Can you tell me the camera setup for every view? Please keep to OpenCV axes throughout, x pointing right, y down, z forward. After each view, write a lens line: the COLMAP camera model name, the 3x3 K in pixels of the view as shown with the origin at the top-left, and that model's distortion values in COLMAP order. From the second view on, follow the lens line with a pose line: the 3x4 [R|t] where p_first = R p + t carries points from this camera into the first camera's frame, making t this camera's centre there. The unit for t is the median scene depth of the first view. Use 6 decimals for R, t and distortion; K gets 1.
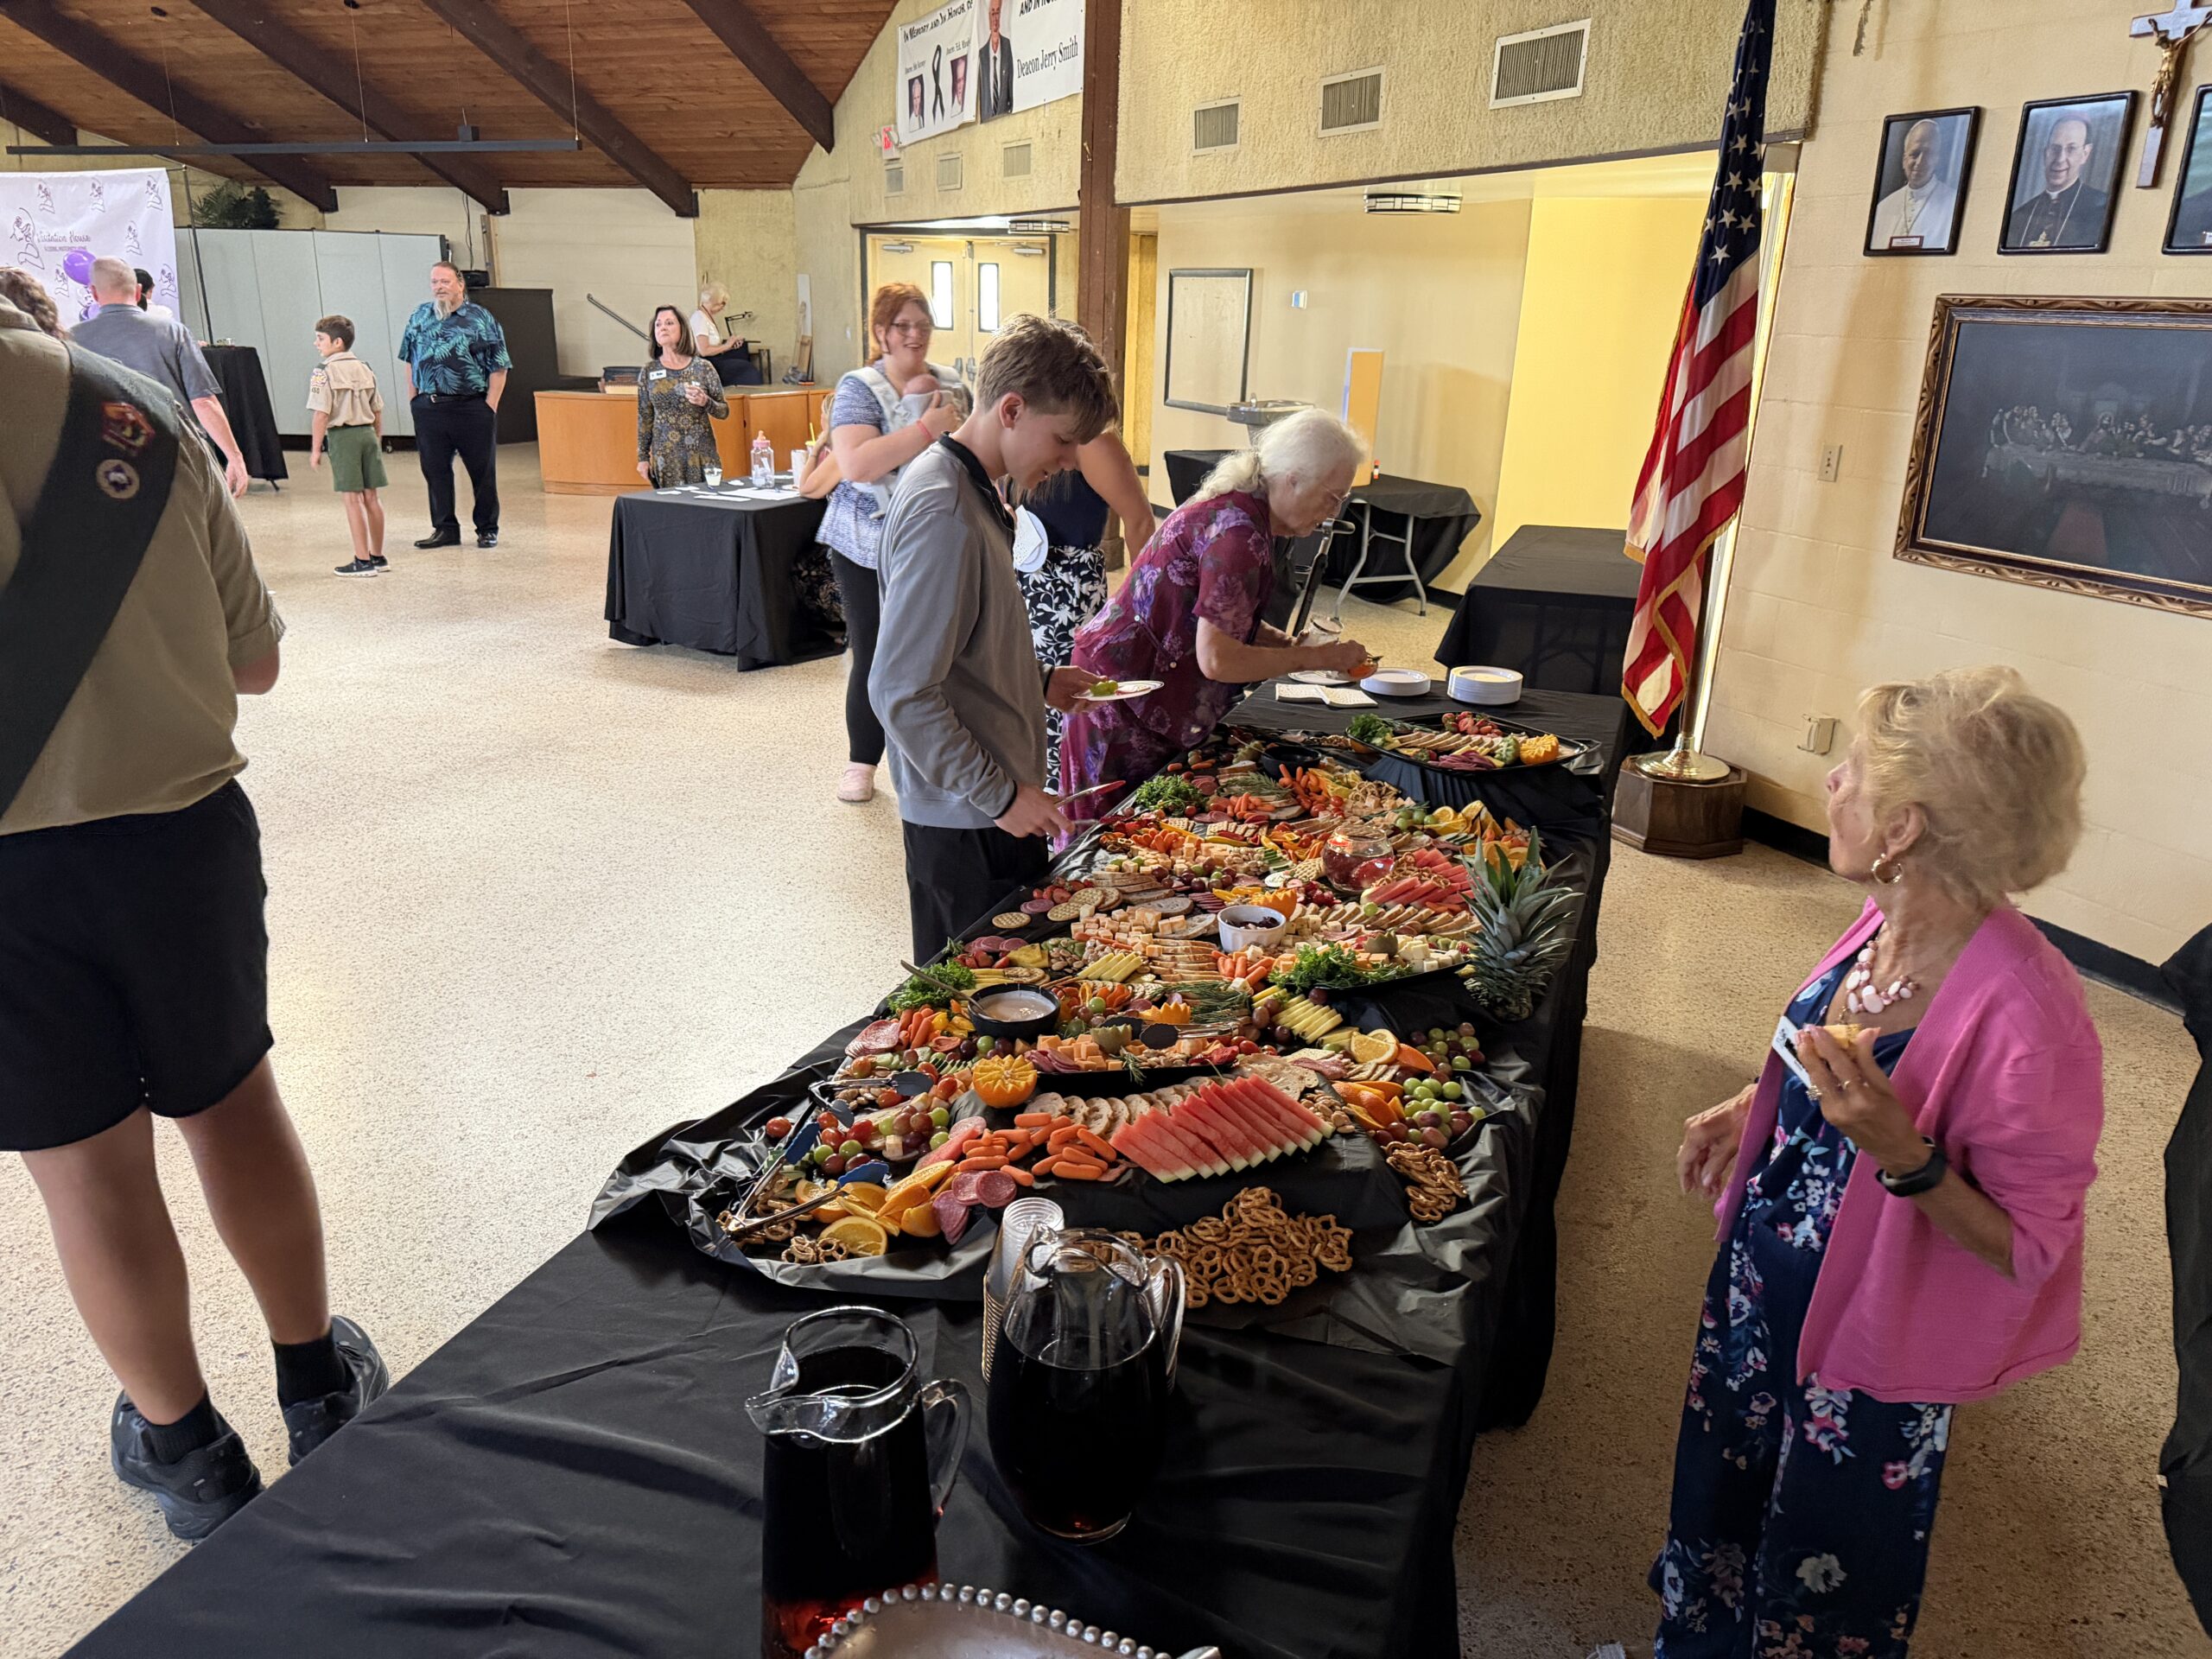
lens RADIAL K [[1560.1, 0, 1106.0], [0, 1560.1, 829.5], [0, 0, 1]] dist [0.002161, 0.002138]
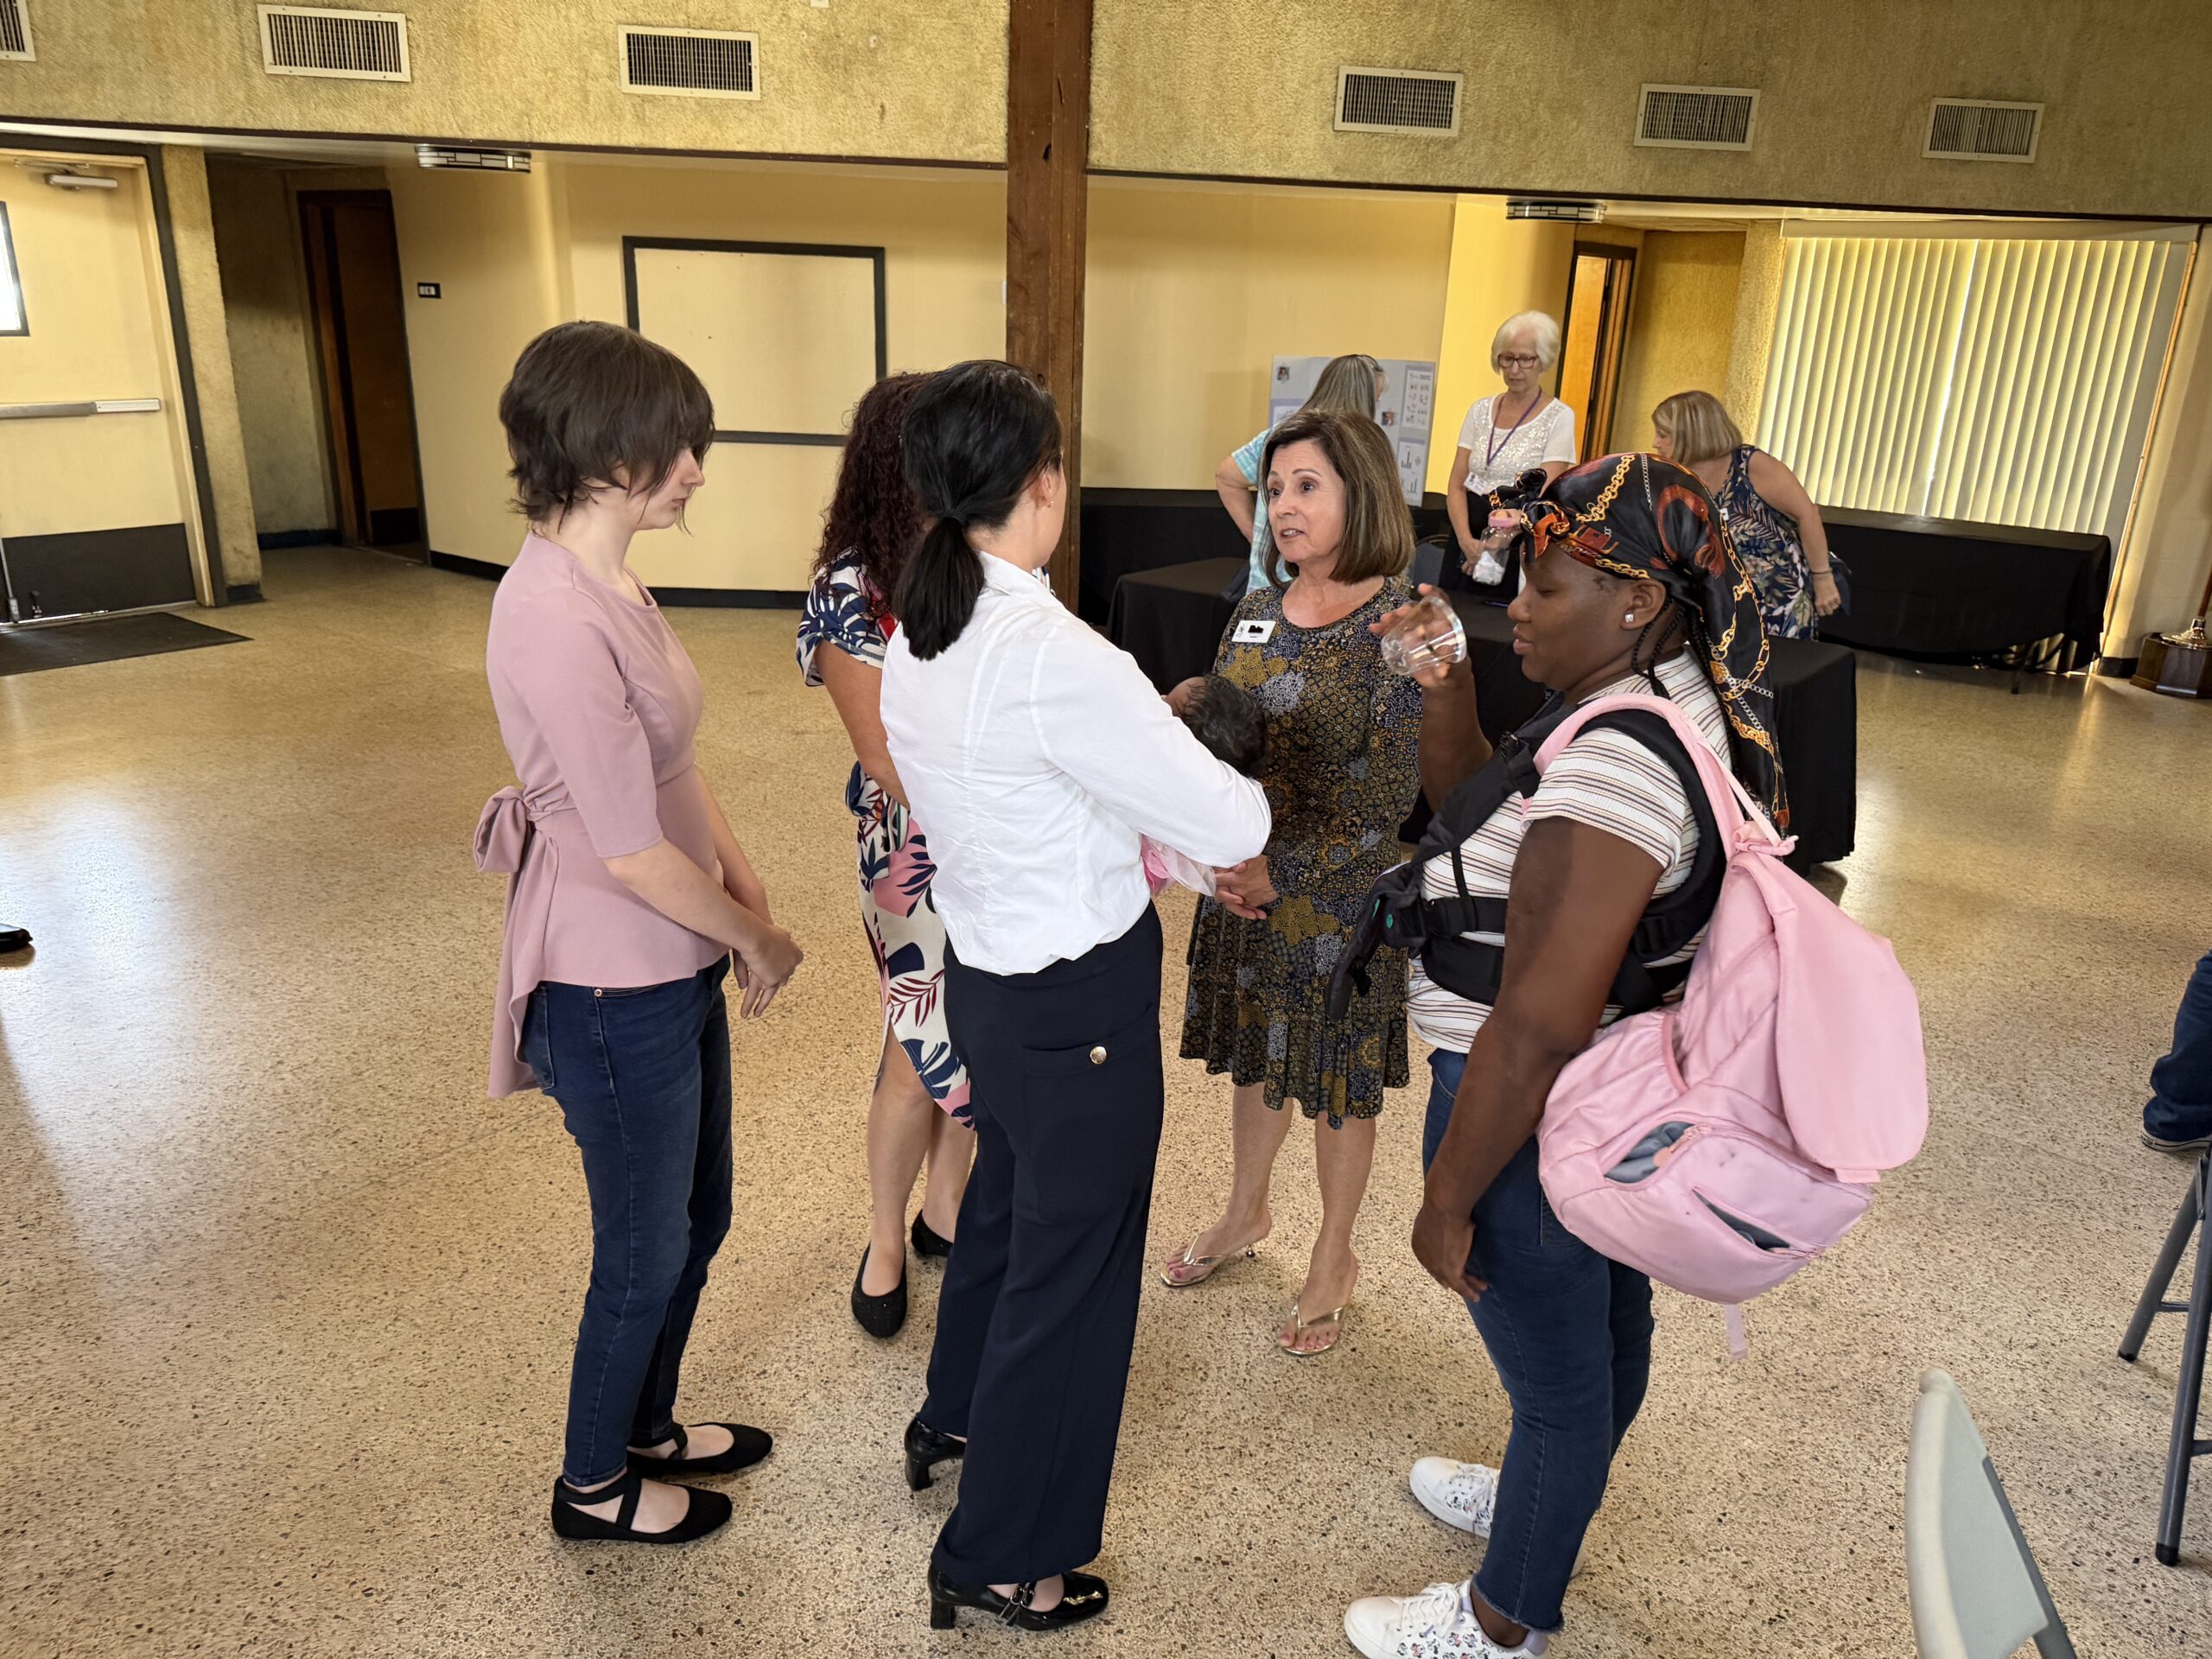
lens RADIAL K [[1581.7, 0, 1040.6], [0, 1581.7, 839.6], [0, 0, 1]] dist [0.004421, -0.013360]
pose [[0.315833, -0.334701, 0.887820, -0.651198], [0.282861, 0.926381, 0.248613, -0.261343], [-0.905670, 0.172610, 0.387256, 0.683104]]
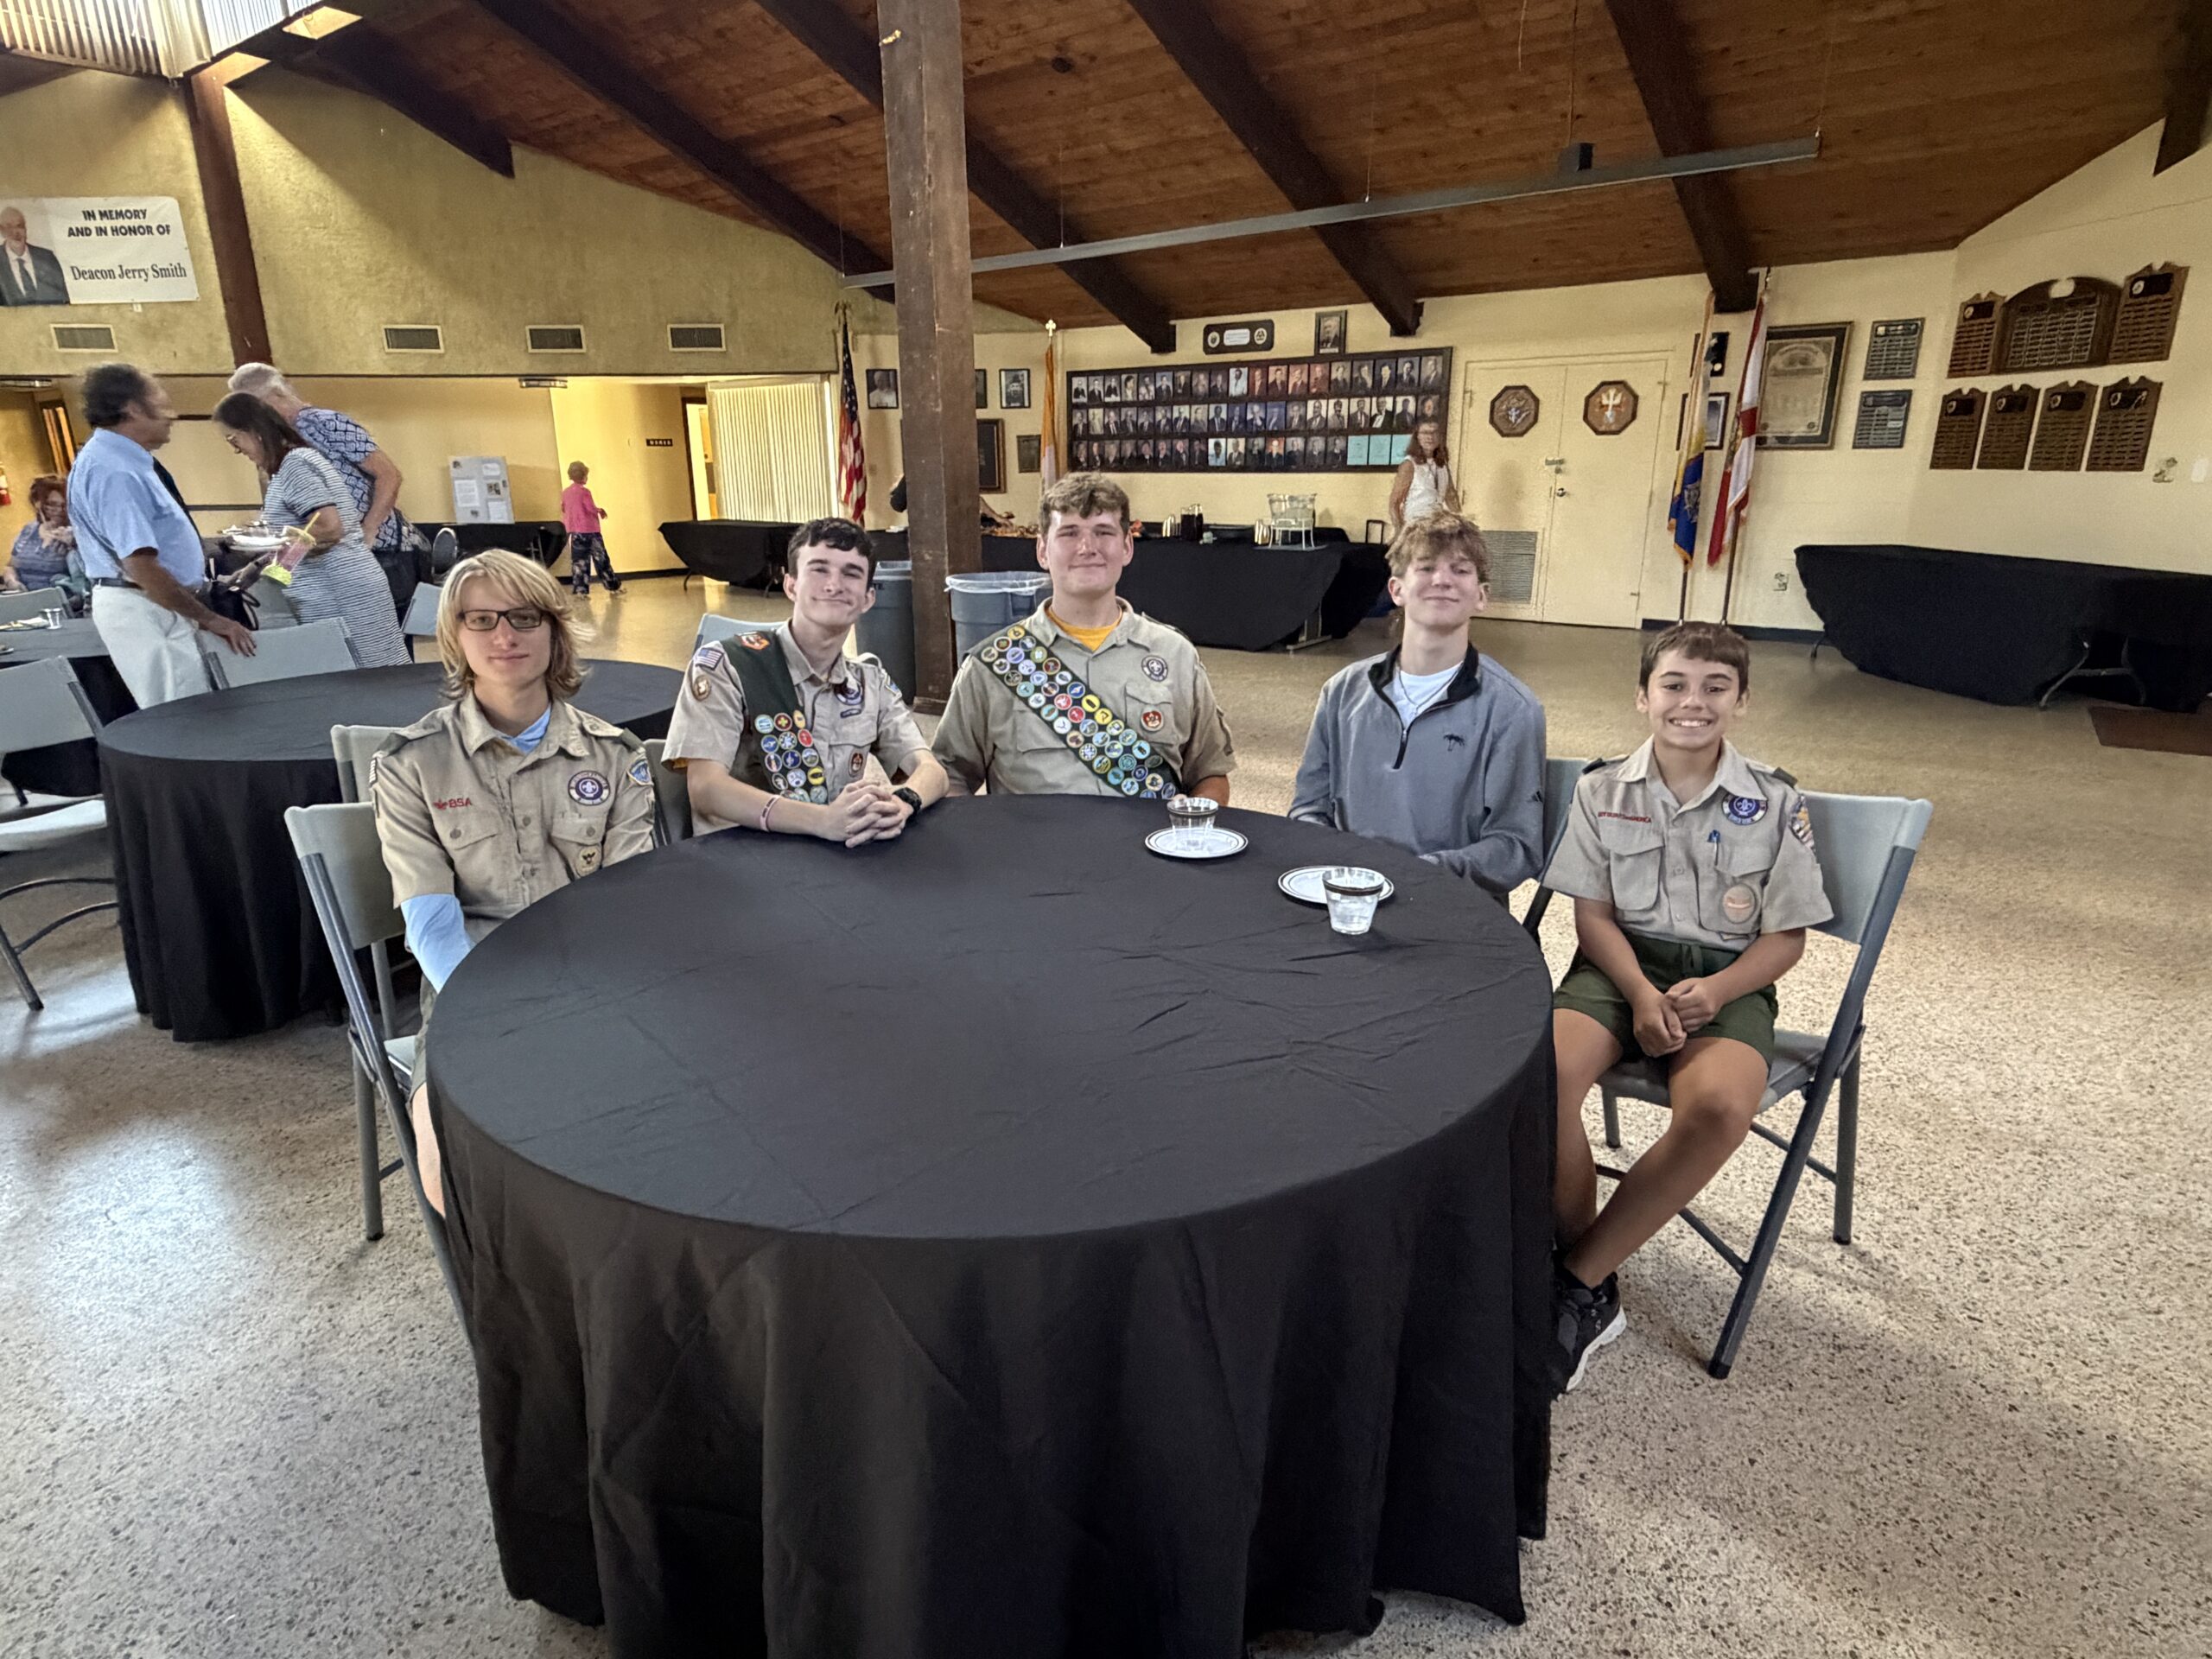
lens RADIAL K [[1244.1, 0, 1104.1], [0, 1244.1, 829.9], [0, 0, 1]] dist [0.017281, -0.007740]
pose [[0.349650, -0.302376, 0.886743, -0.865436], [0.322918, 0.927383, 0.188905, 0.058196], [-0.879471, 0.220294, 0.421902, -0.169643]]
